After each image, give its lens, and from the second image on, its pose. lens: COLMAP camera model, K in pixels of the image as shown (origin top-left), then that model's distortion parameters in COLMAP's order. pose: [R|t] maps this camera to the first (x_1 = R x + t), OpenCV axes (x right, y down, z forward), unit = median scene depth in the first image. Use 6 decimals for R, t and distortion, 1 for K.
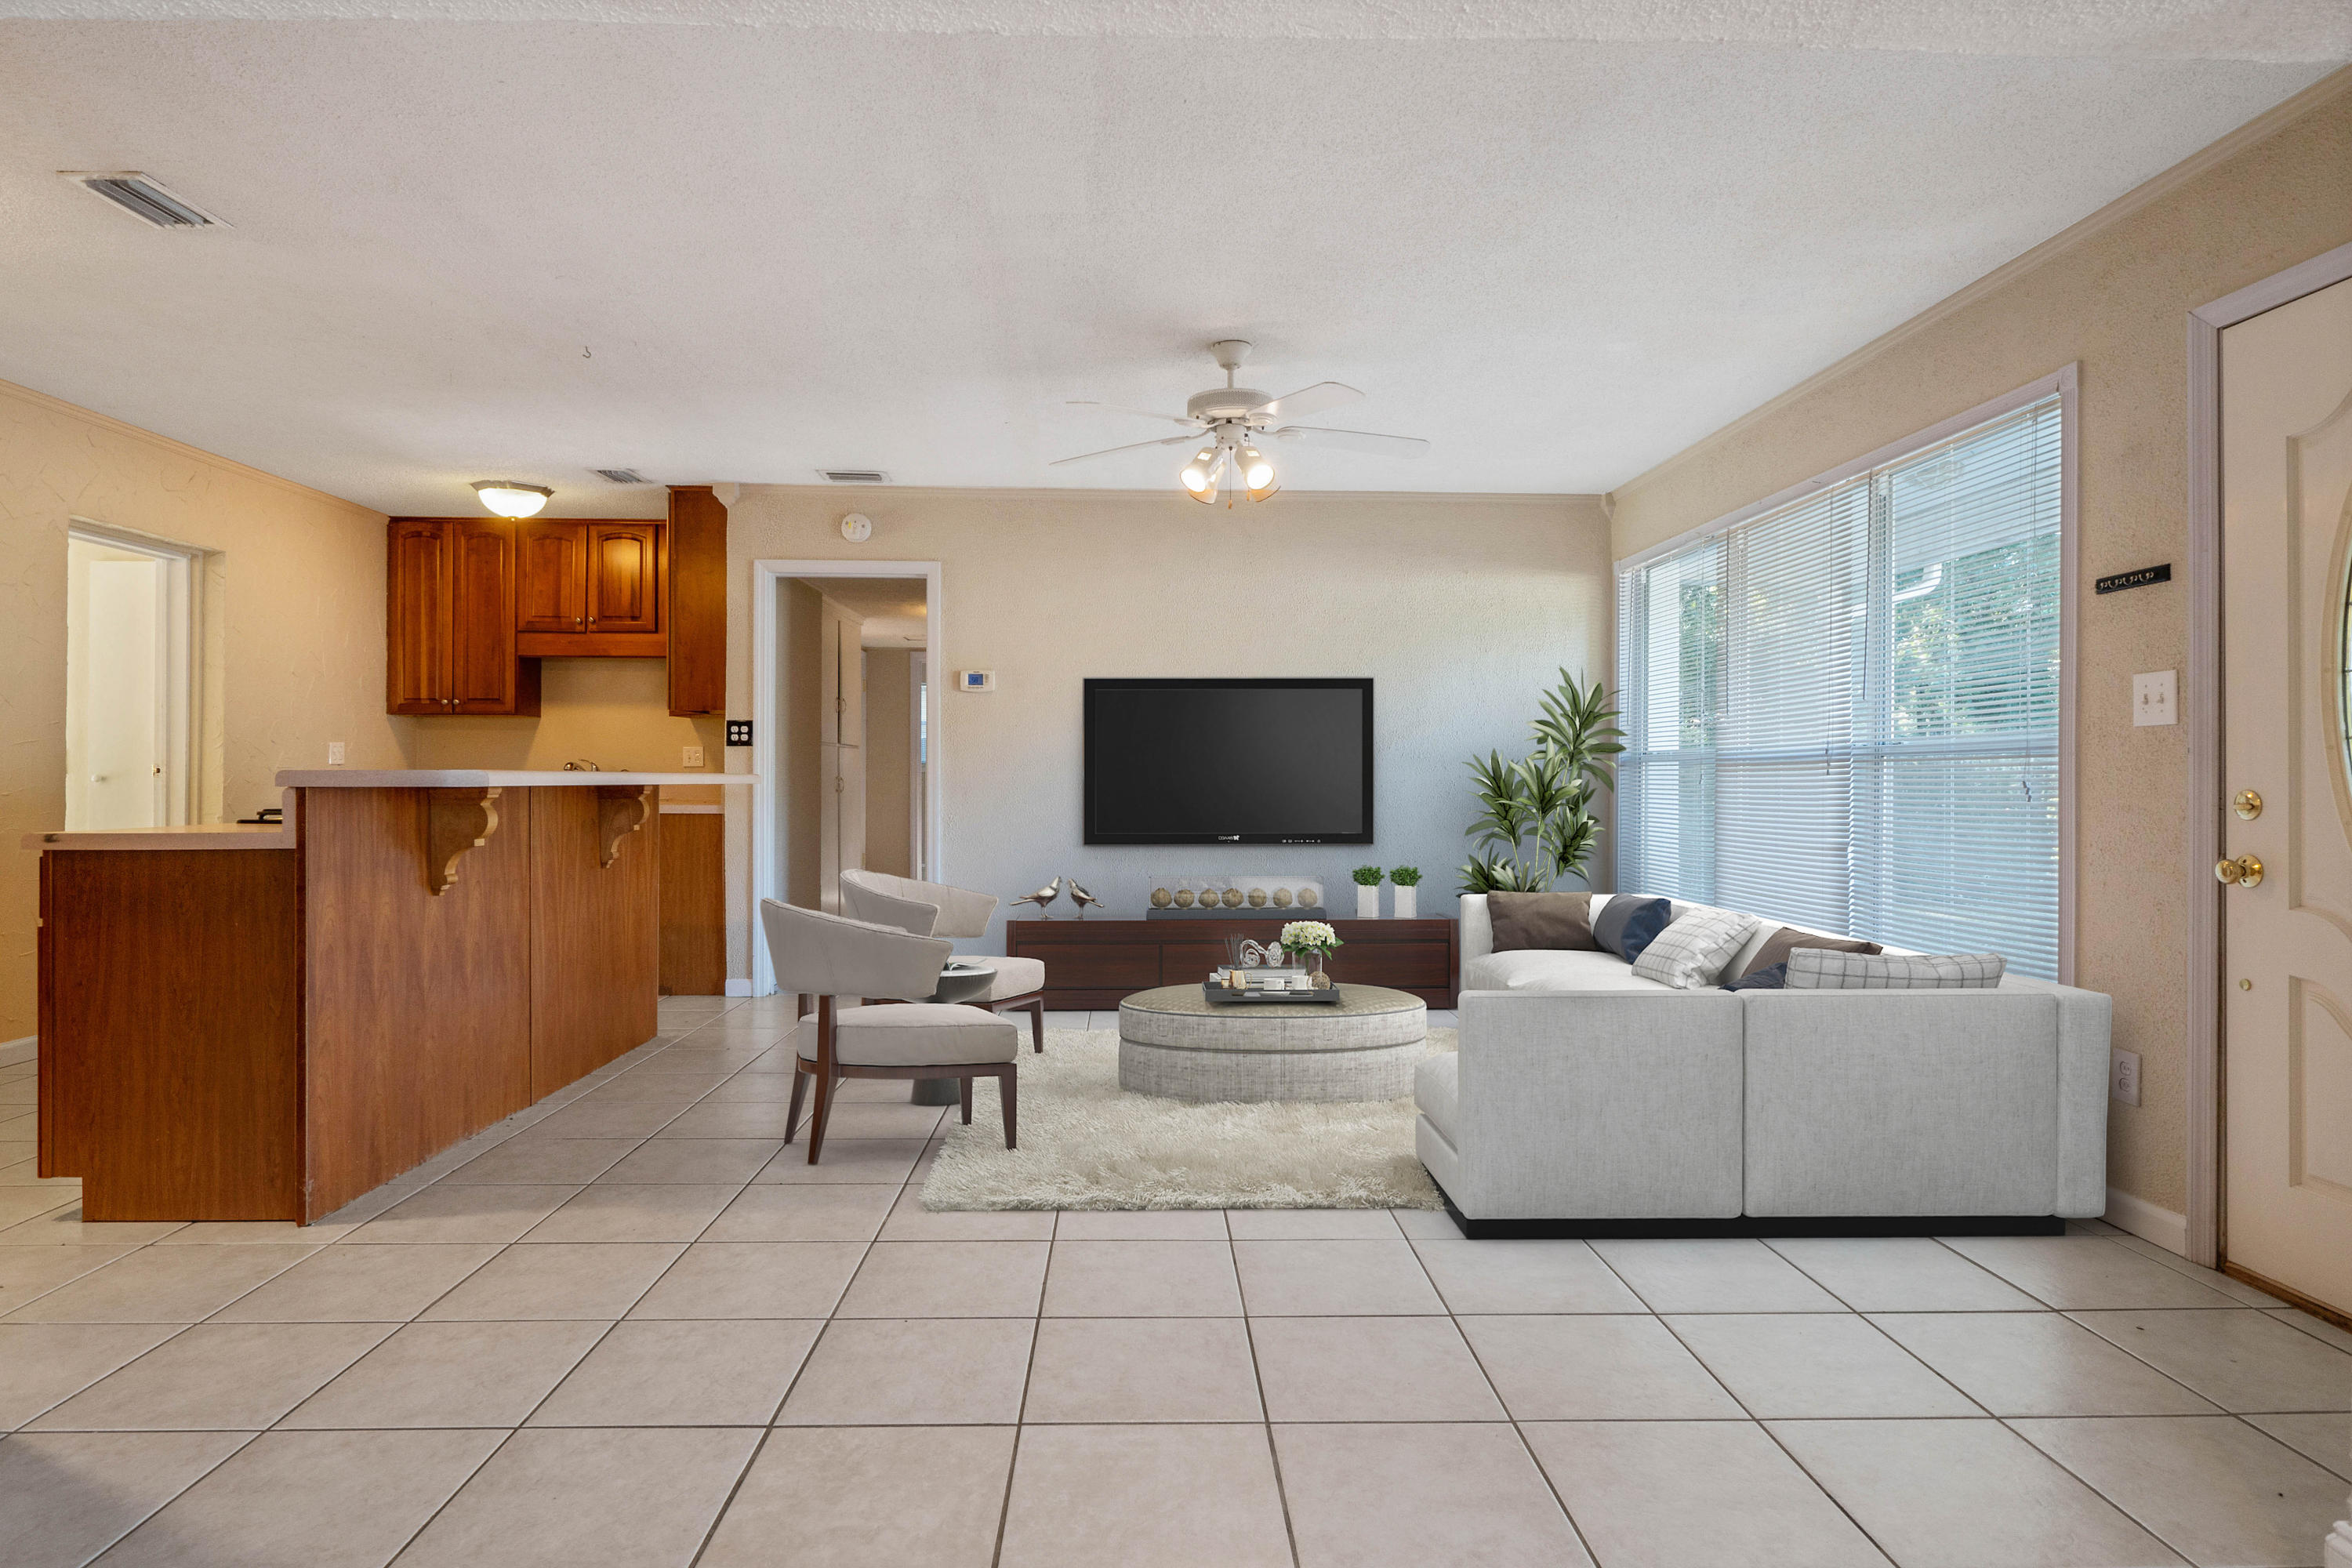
lens RADIAL K [[1260.4, 0, 1175.2], [0, 1260.4, 772.6], [0, 0, 1]] dist [-0.008253, -0.001059]
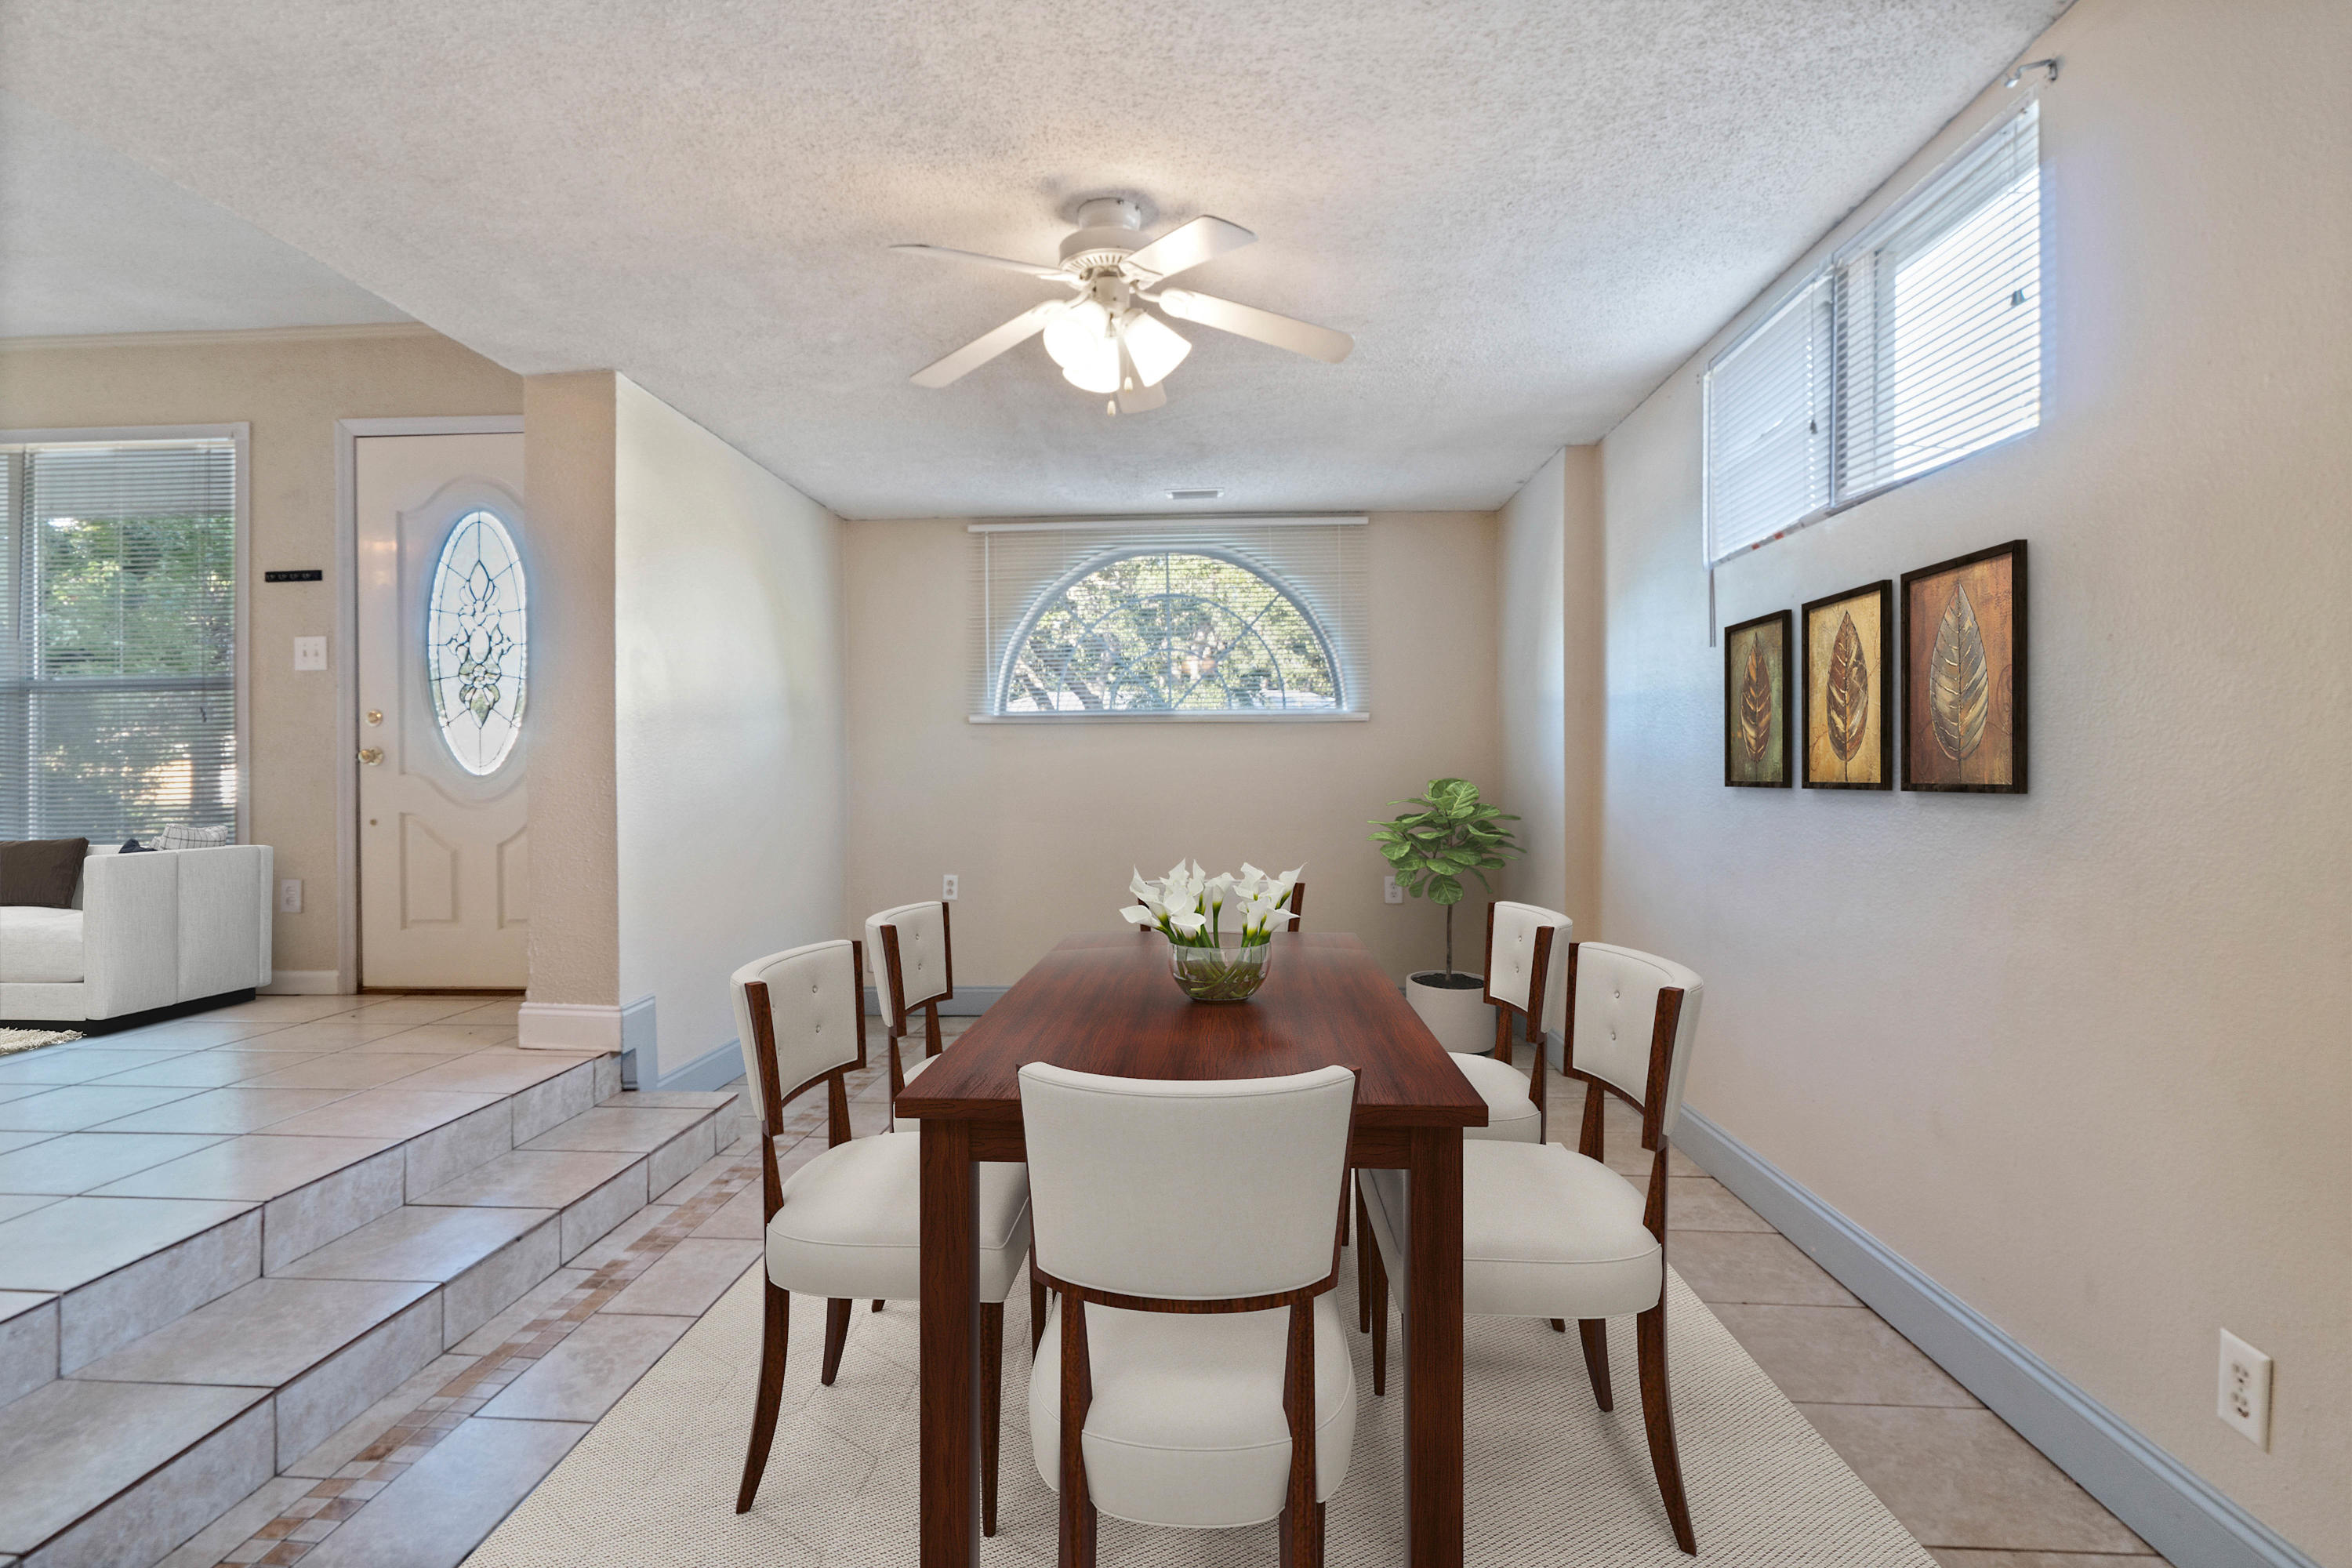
lens RADIAL K [[1260.4, 0, 1171.3], [0, 1260.4, 774.1], [0, 0, 1]] dist [-0.008253, -0.001059]
pose [[0.079164, -0.005565, 0.996846, -0.515288], [0.006023, 0.999969, 0.005104, 0.066283], [-0.996843, 0.005600, 0.079195, -0.154895]]
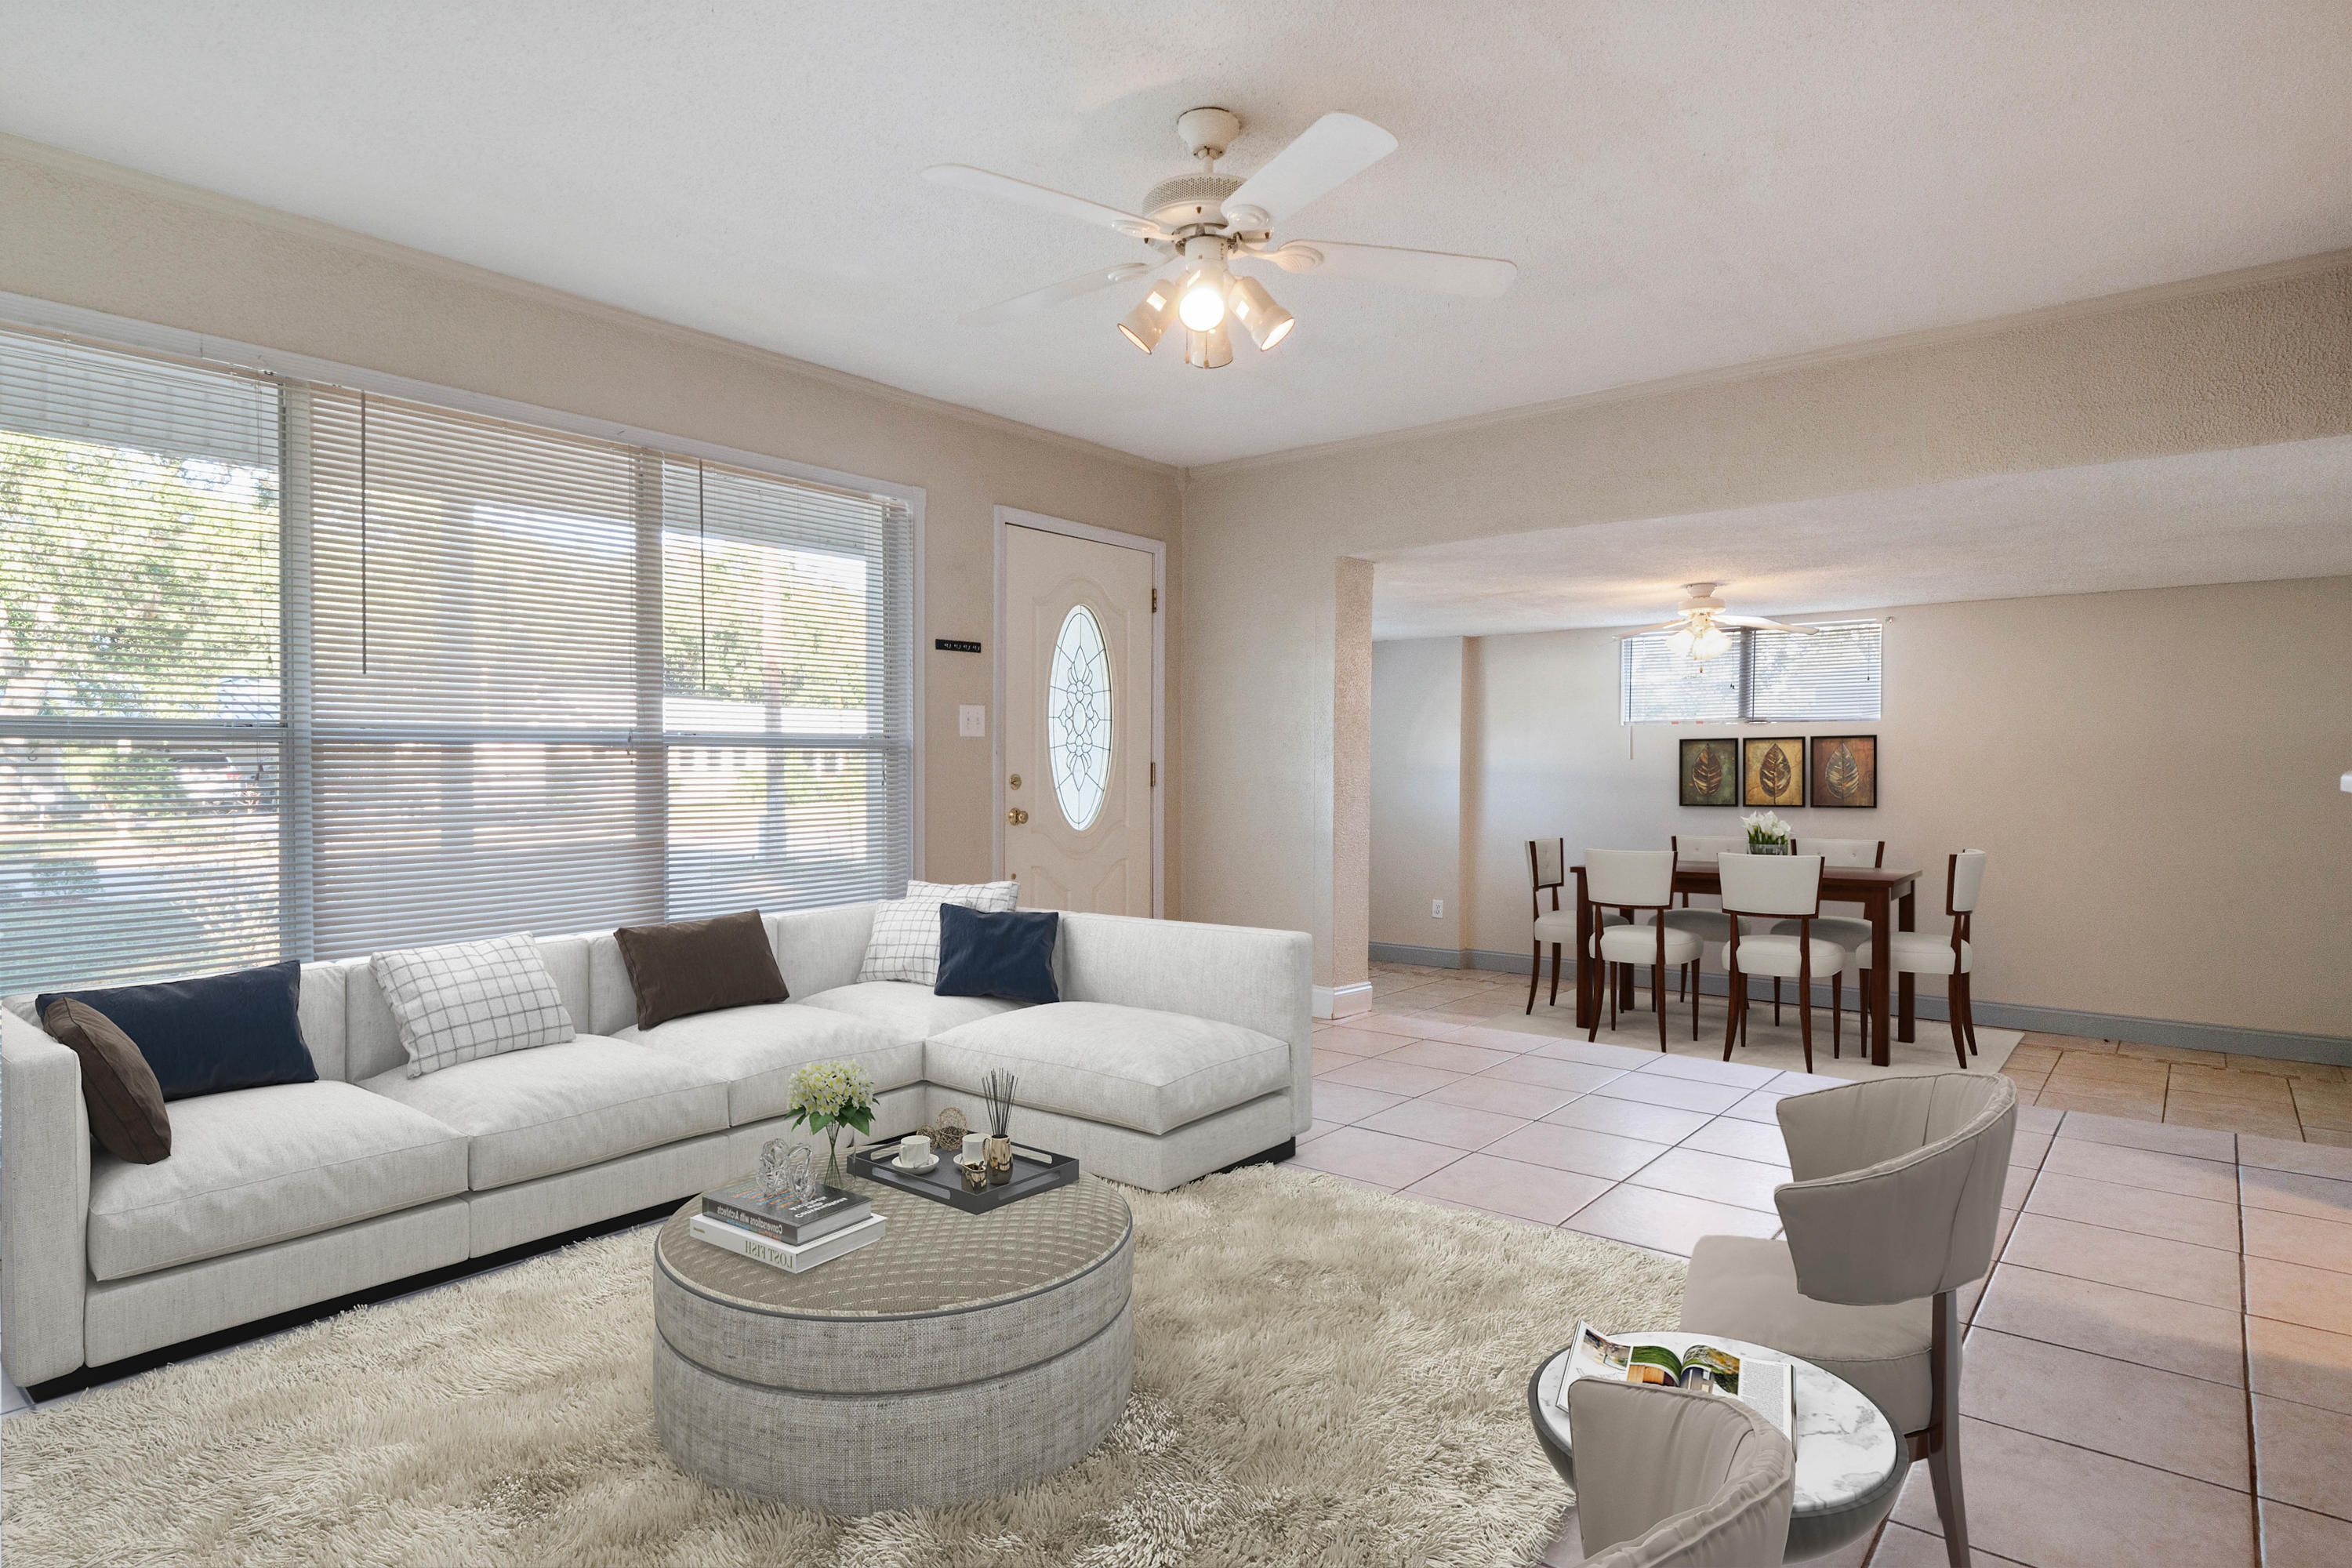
lens RADIAL K [[1260.4, 0, 1182.1], [0, 1260.4, 775.2], [0, 0, 1]] dist [-0.008253, -0.001059]
pose [[-0.770234, -0.003186, 0.637753, -0.363901], [0.011266, 0.999763, 0.018602, -0.009779], [-0.637661, 0.021513, -0.770016, 1.504894]]
